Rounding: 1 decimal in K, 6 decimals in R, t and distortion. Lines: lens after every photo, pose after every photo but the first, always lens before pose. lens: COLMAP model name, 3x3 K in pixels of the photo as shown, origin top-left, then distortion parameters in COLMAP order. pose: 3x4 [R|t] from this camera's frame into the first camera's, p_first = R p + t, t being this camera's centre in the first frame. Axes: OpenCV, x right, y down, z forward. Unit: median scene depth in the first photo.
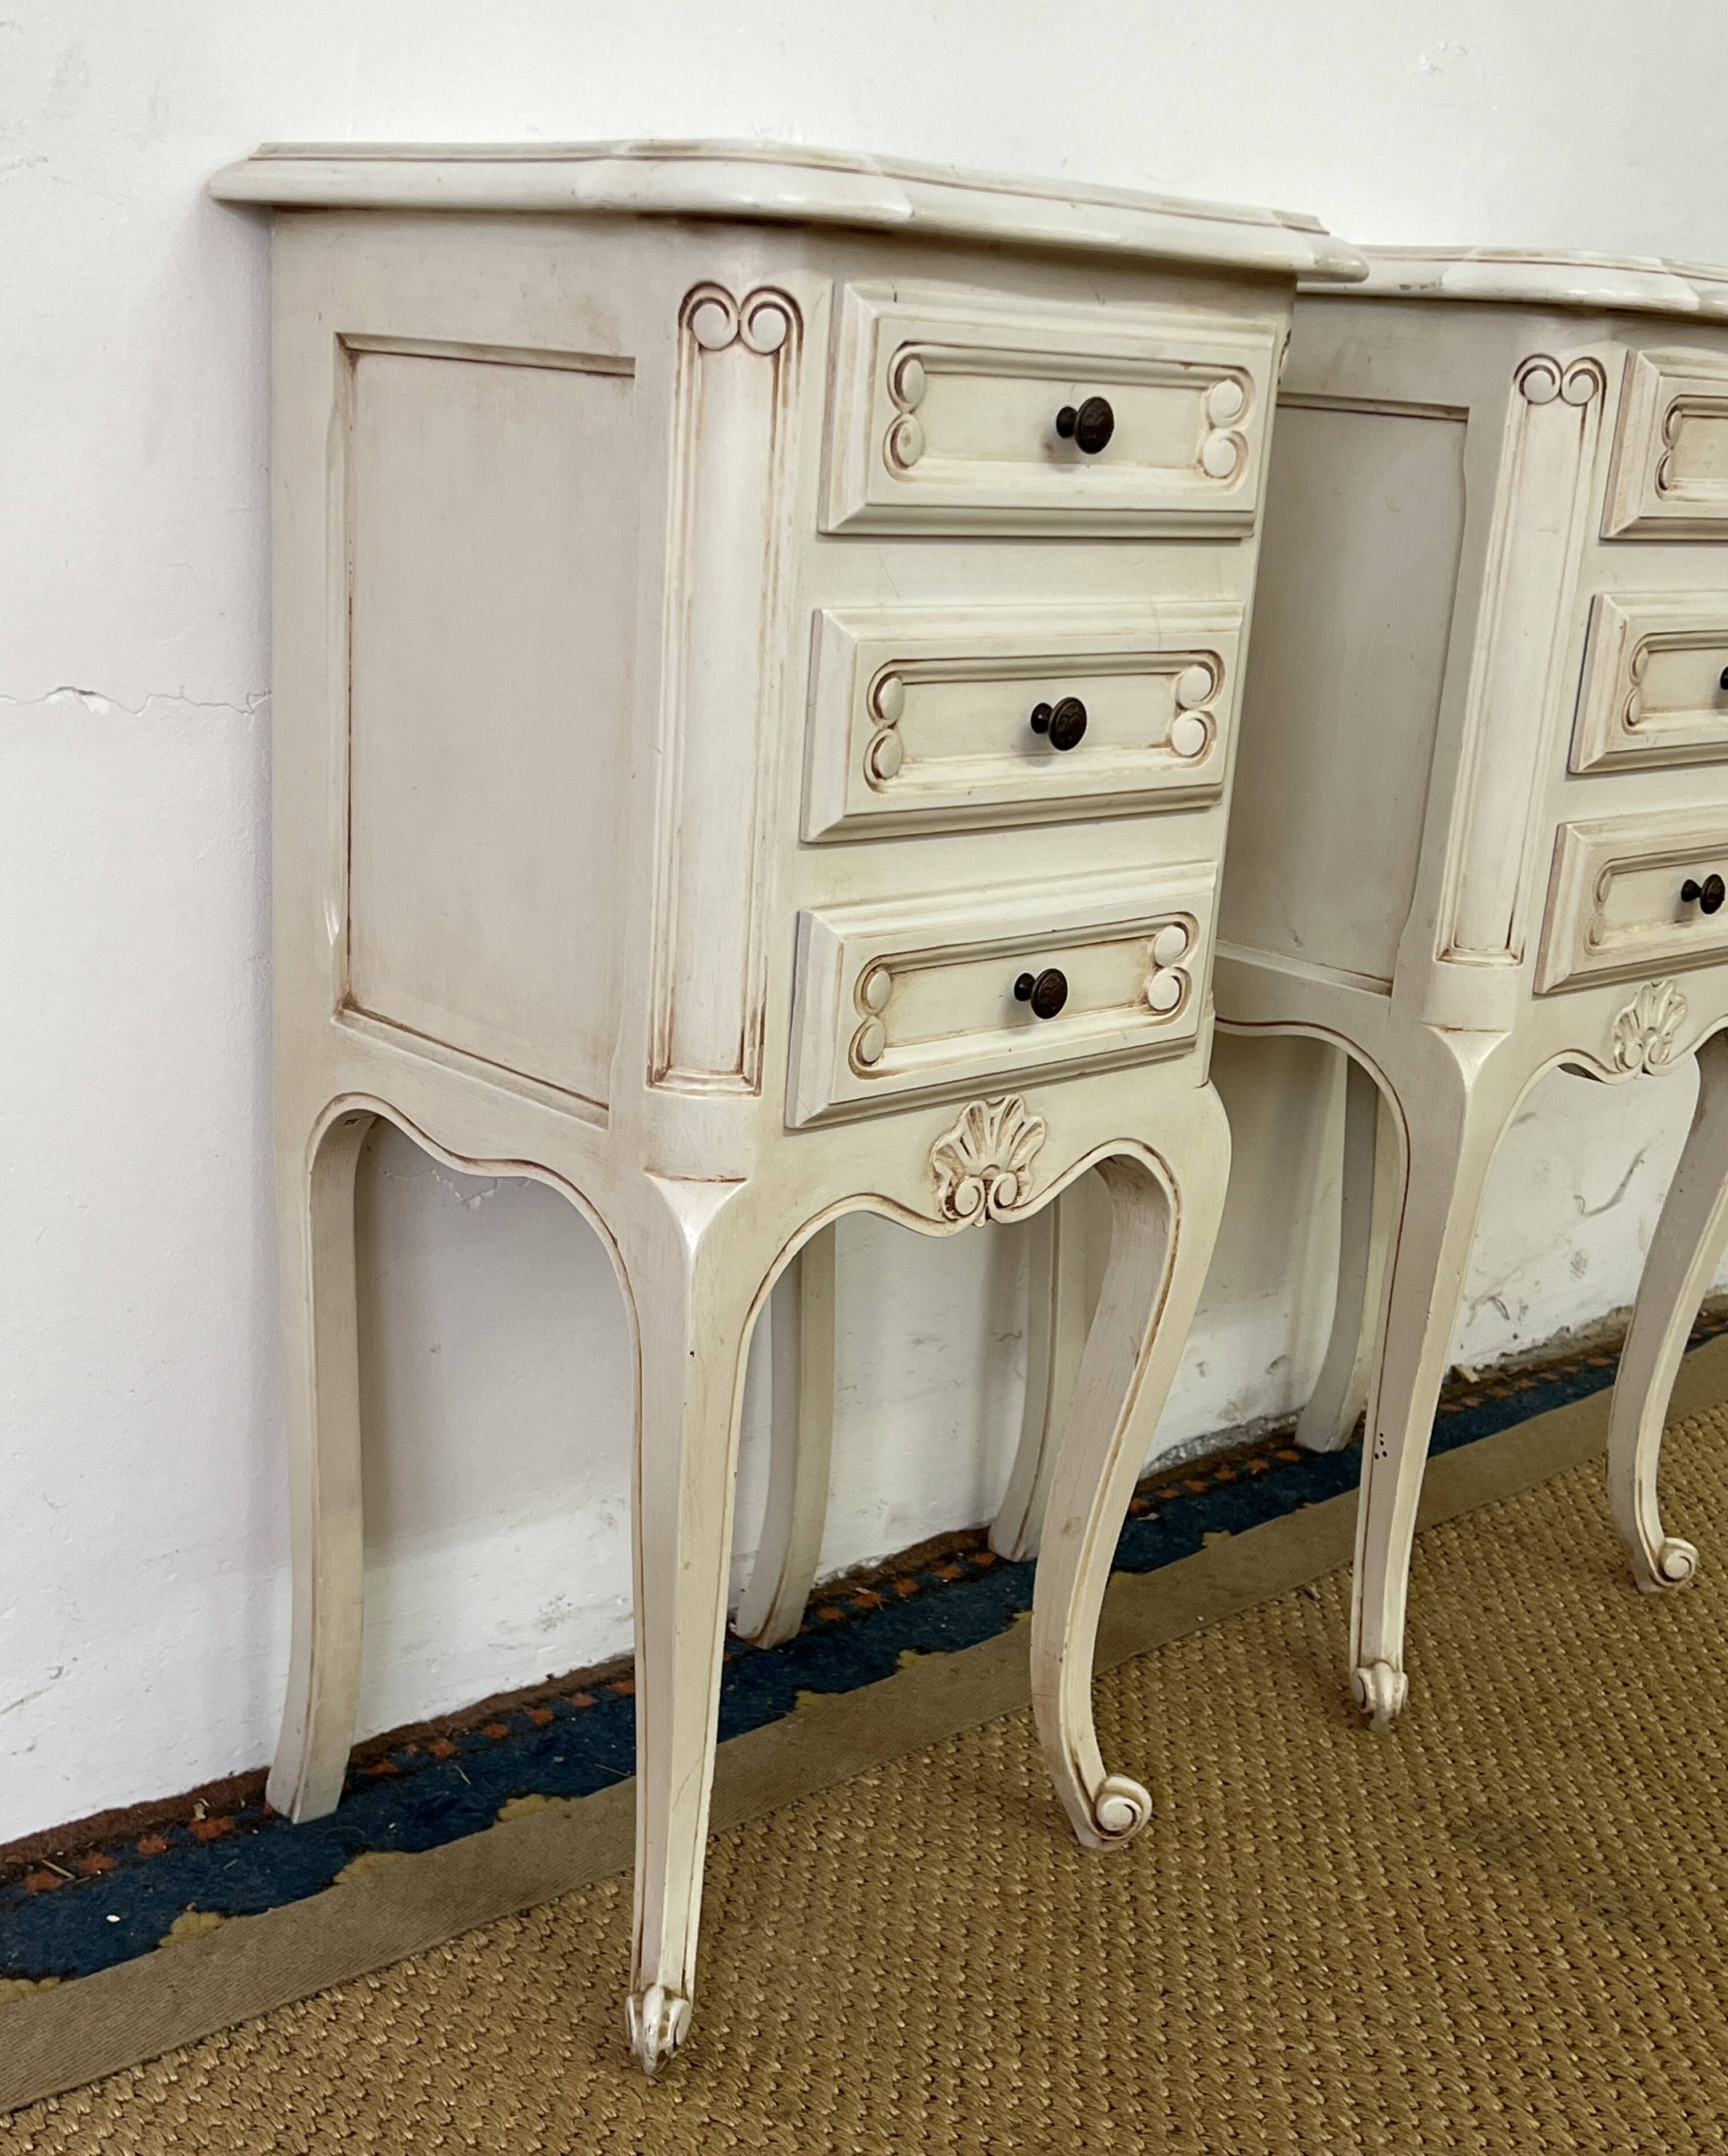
lens RADIAL K [[2658.3, 0, 835.3], [0, 2658.3, 1167.4], [0, 0, 1]] dist [0.055087, 0.000000]
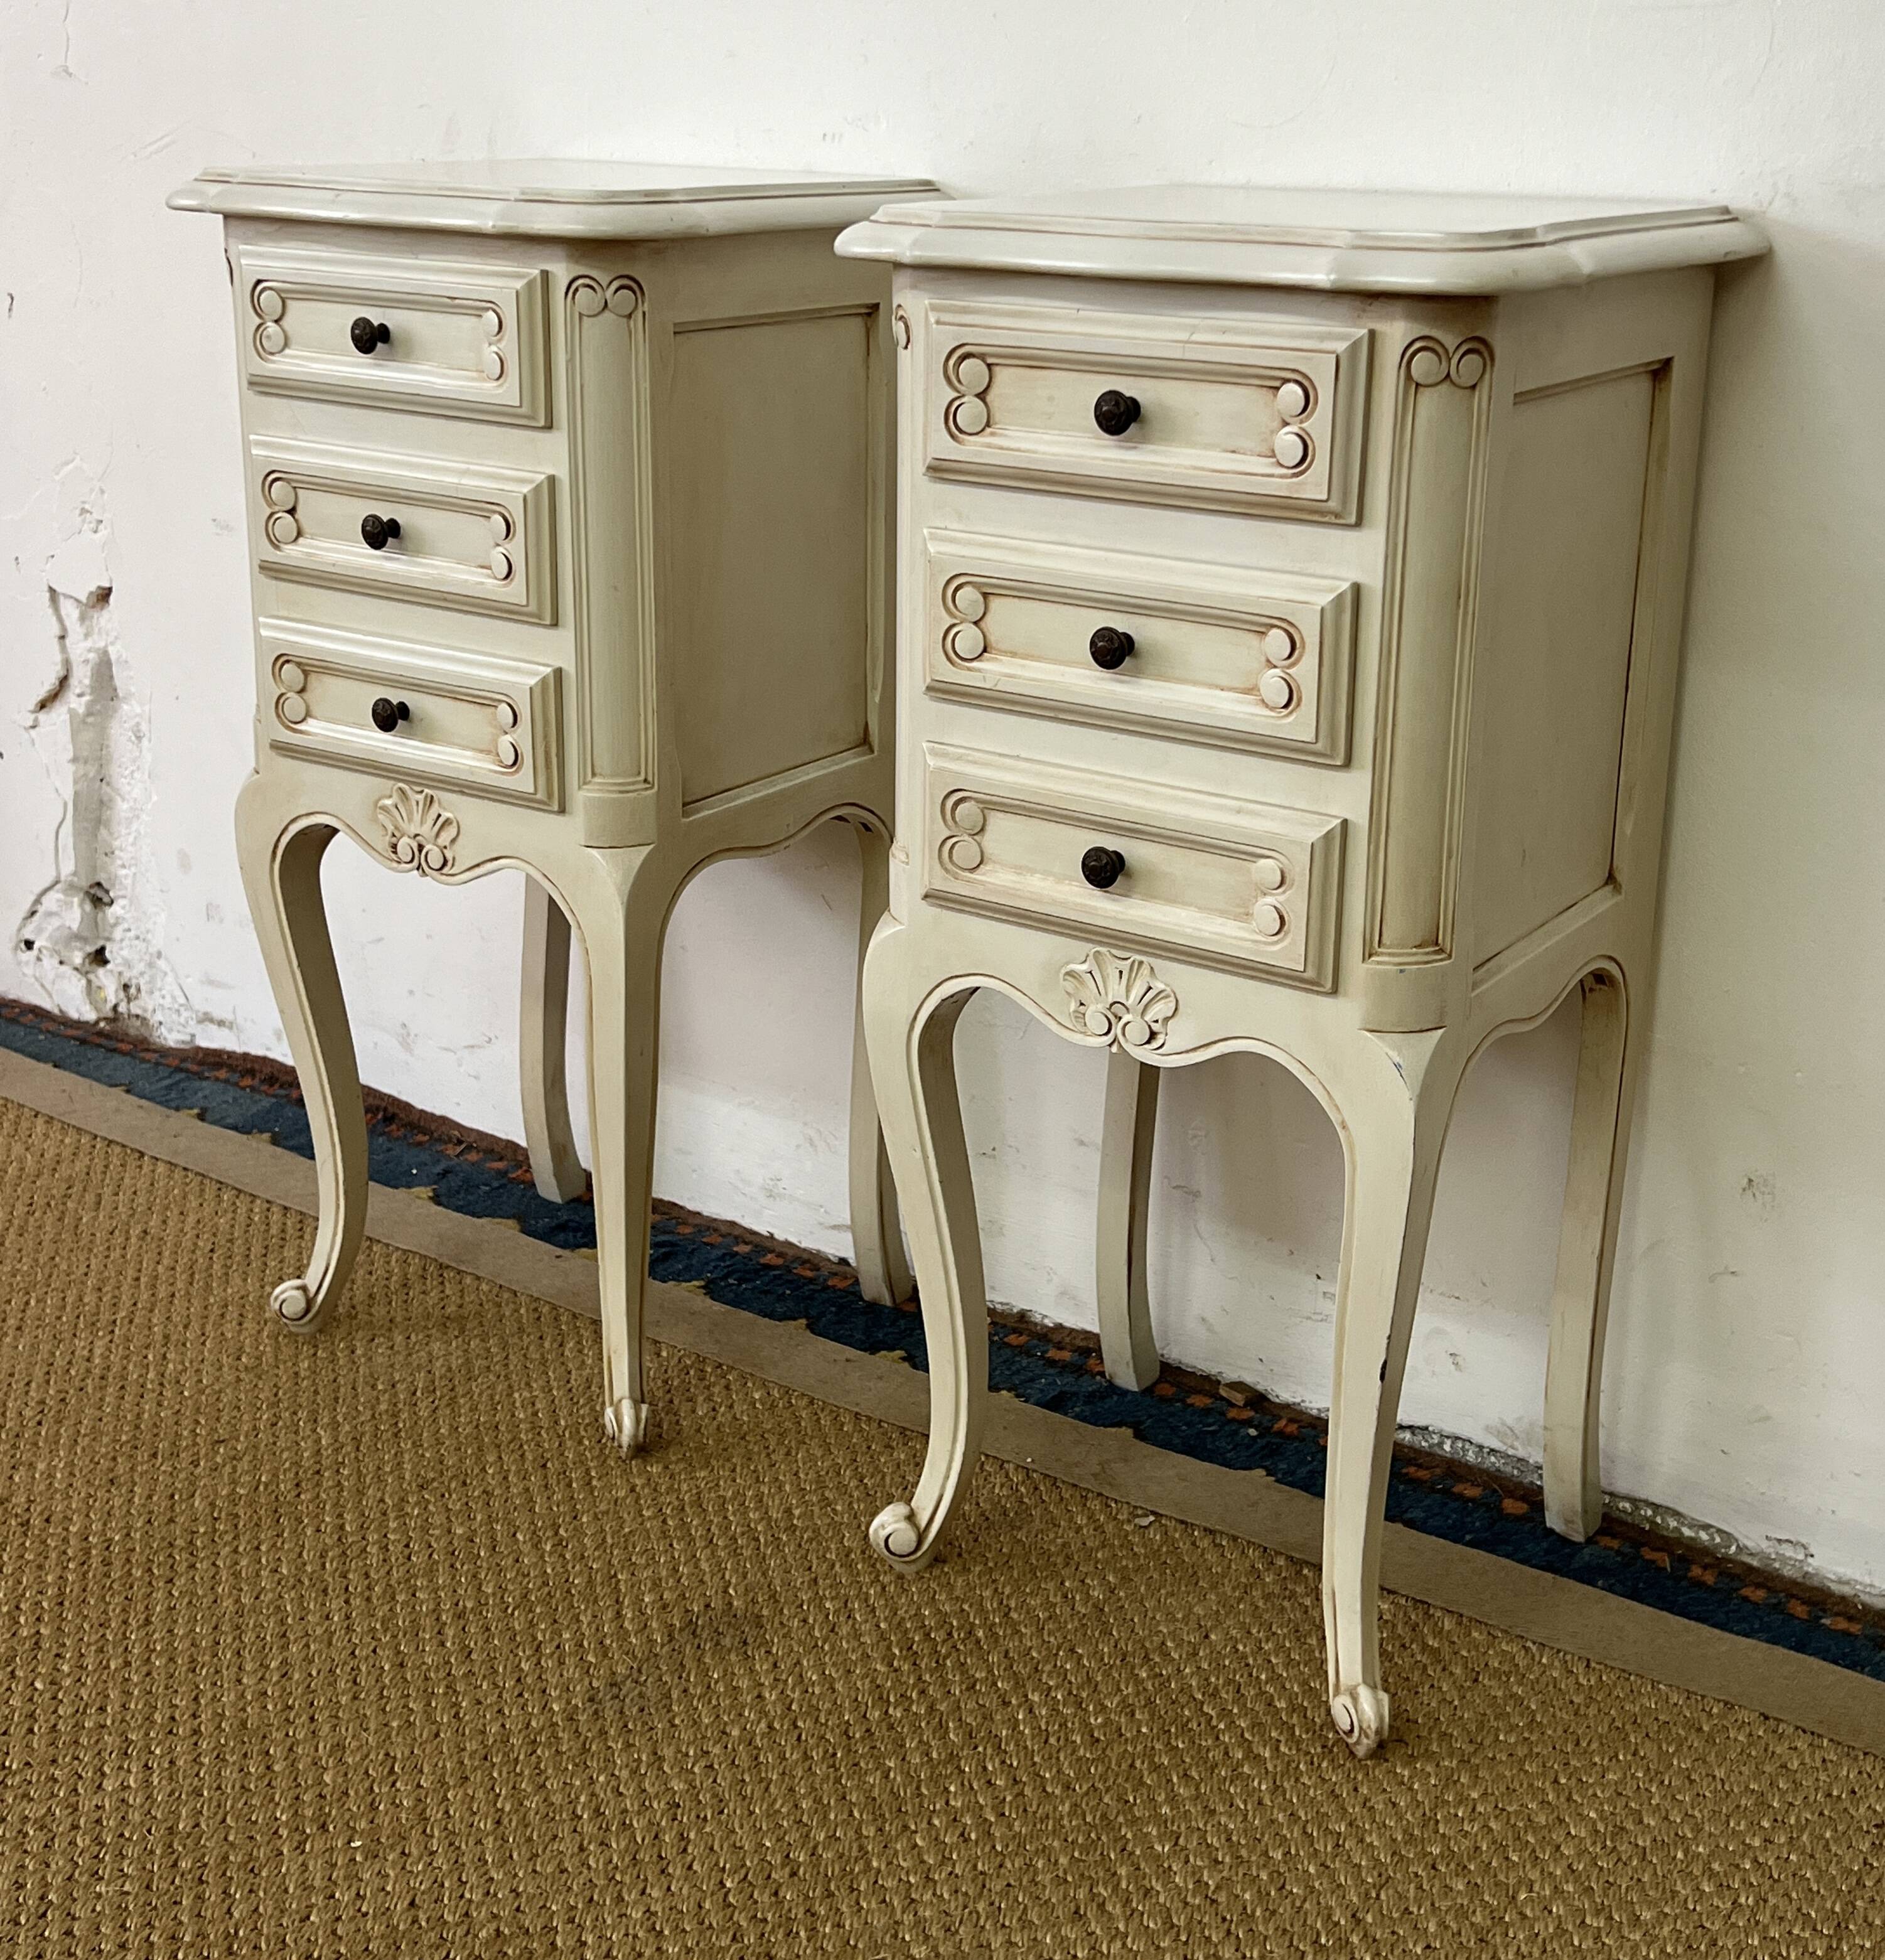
lens RADIAL K [[2626.4, 0, 968.8], [0, 2626.4, 851.1], [0, 0, 1]] dist [0.052813, 0.000000]
pose [[0.237917, 0.221540, -0.945682, 1.389165], [-0.282715, 0.947278, 0.150788, -0.273415], [0.929229, 0.231484, 0.288007, 0.809223]]
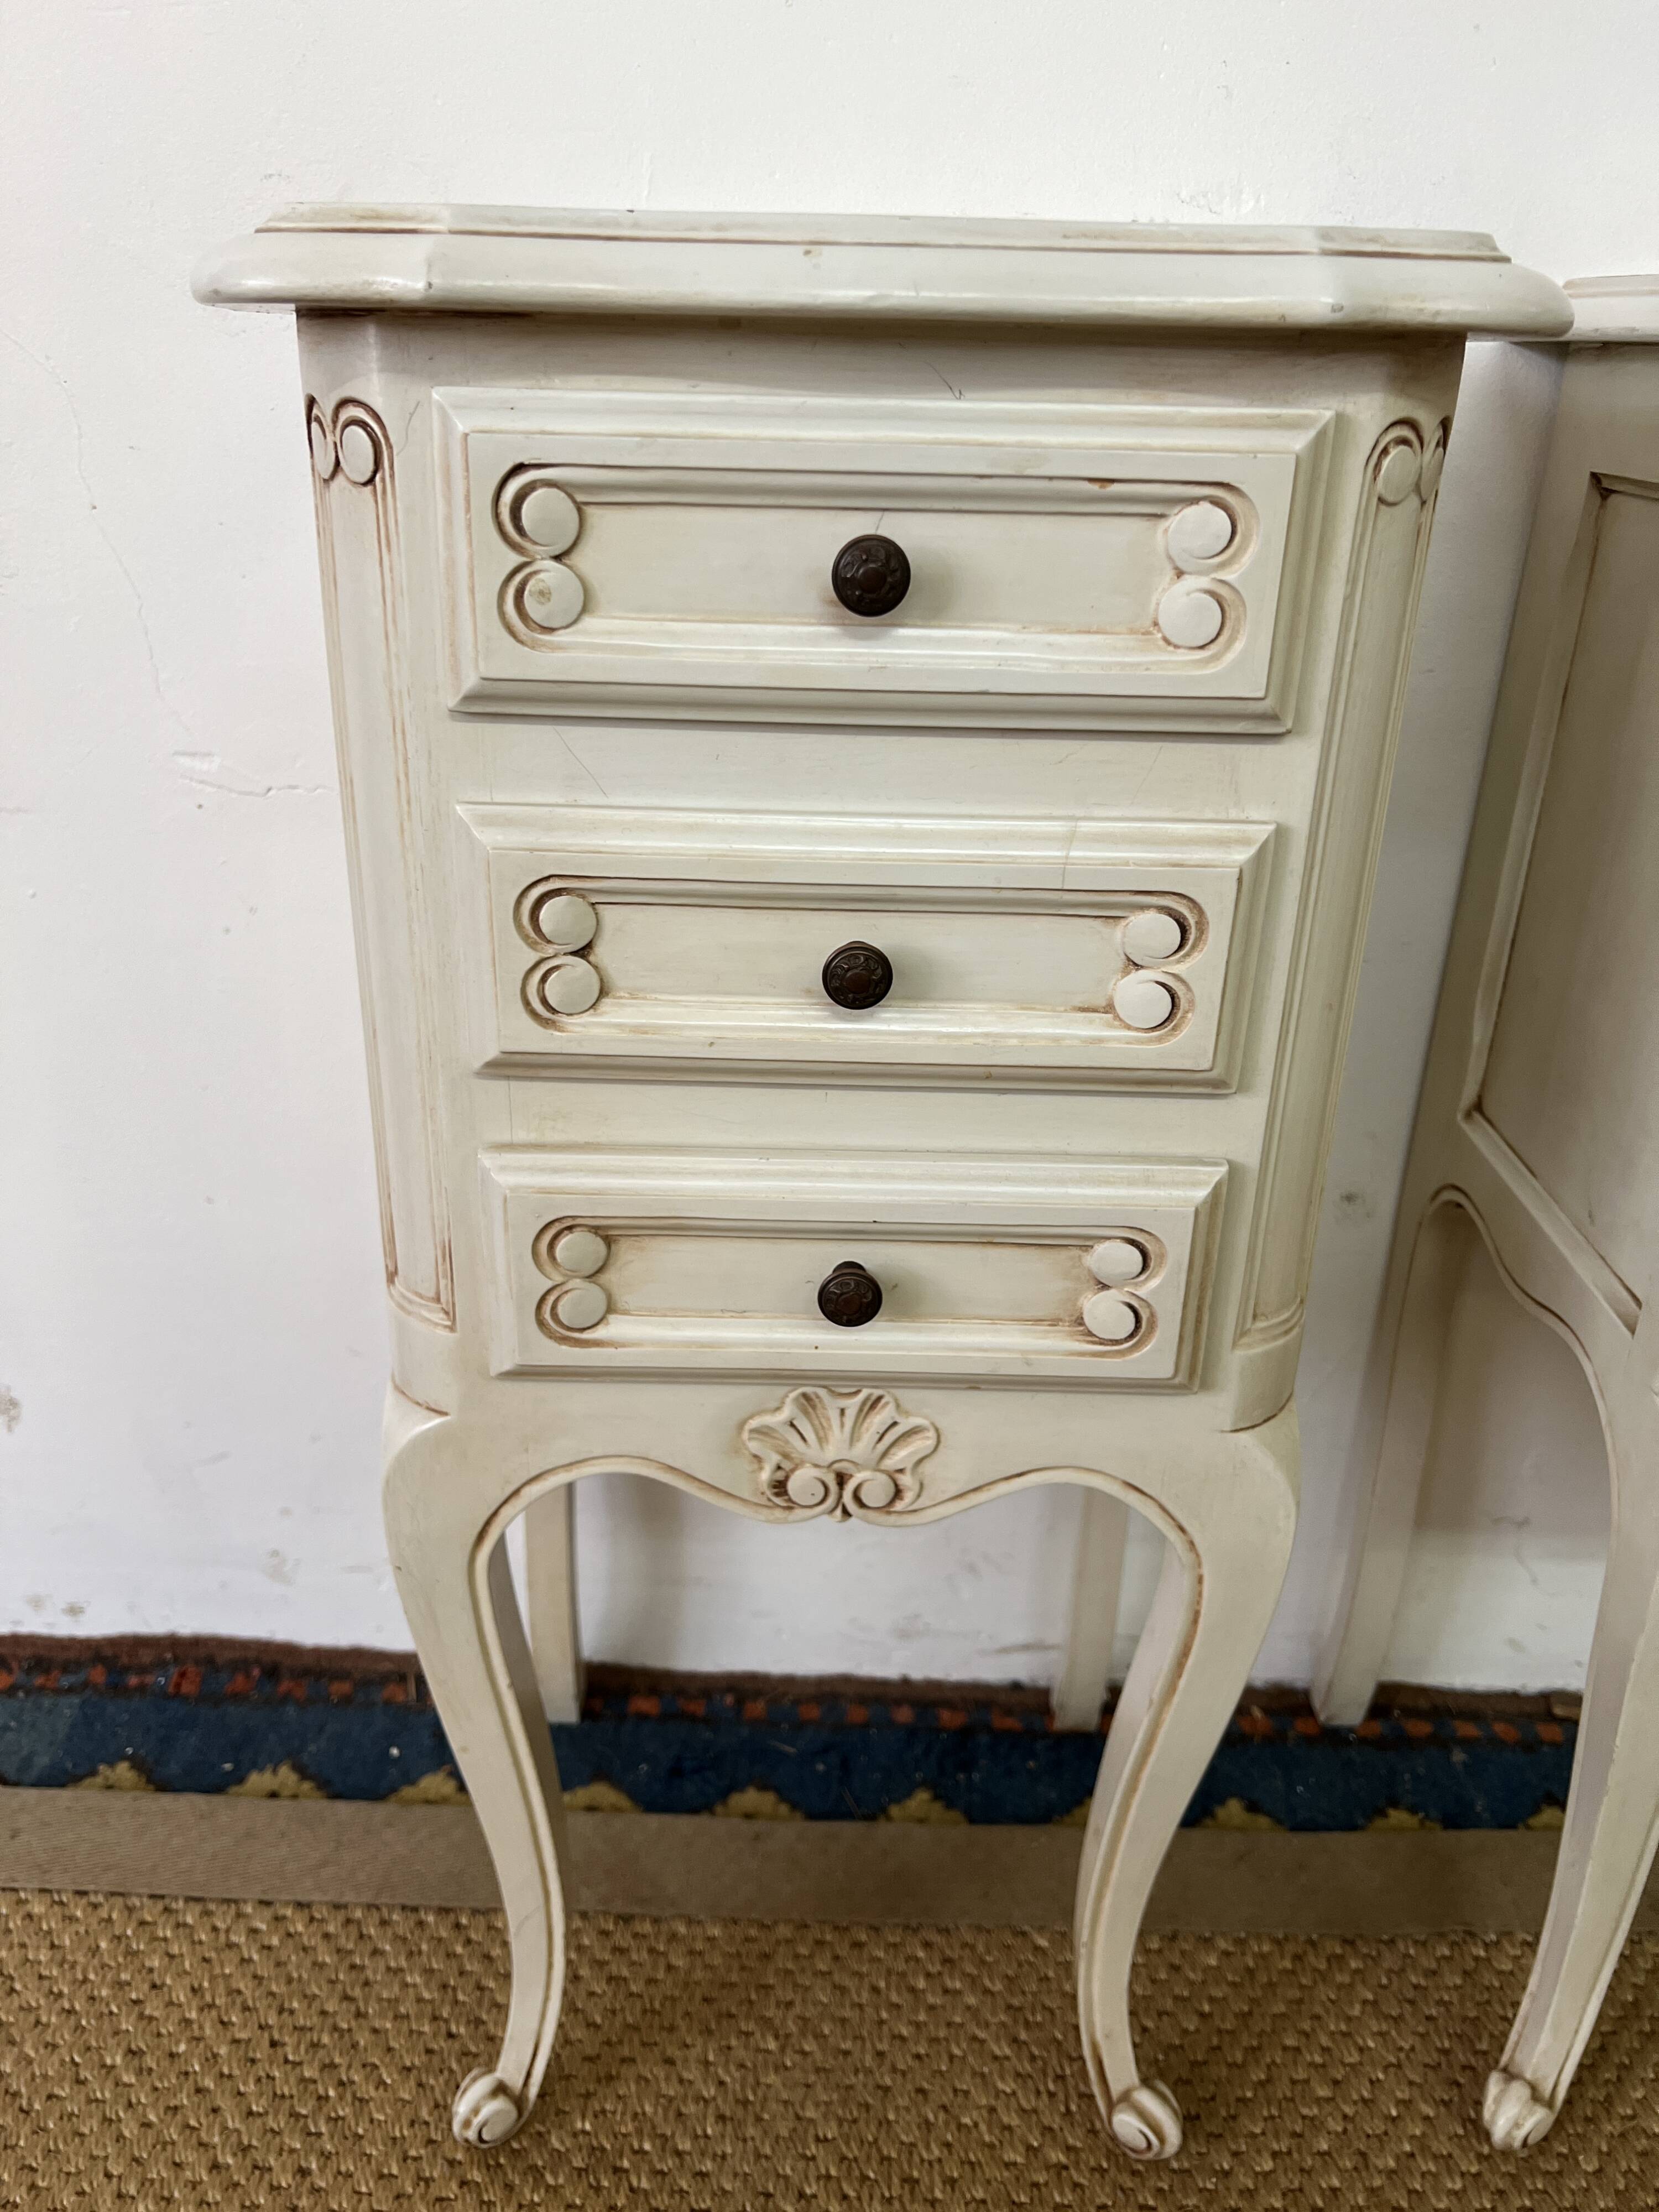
lens RADIAL K [[1699.7, 0, 810.1], [0, 1699.7, 1129.9], [0, 0, 1]] dist [0.028046, -0.034194]
pose [[0.725966, 0.237930, -0.645262, 0.346755], [-0.173341, 0.971260, 0.163116, -0.174812], [0.665527, -0.006567, 0.746345, 0.553235]]
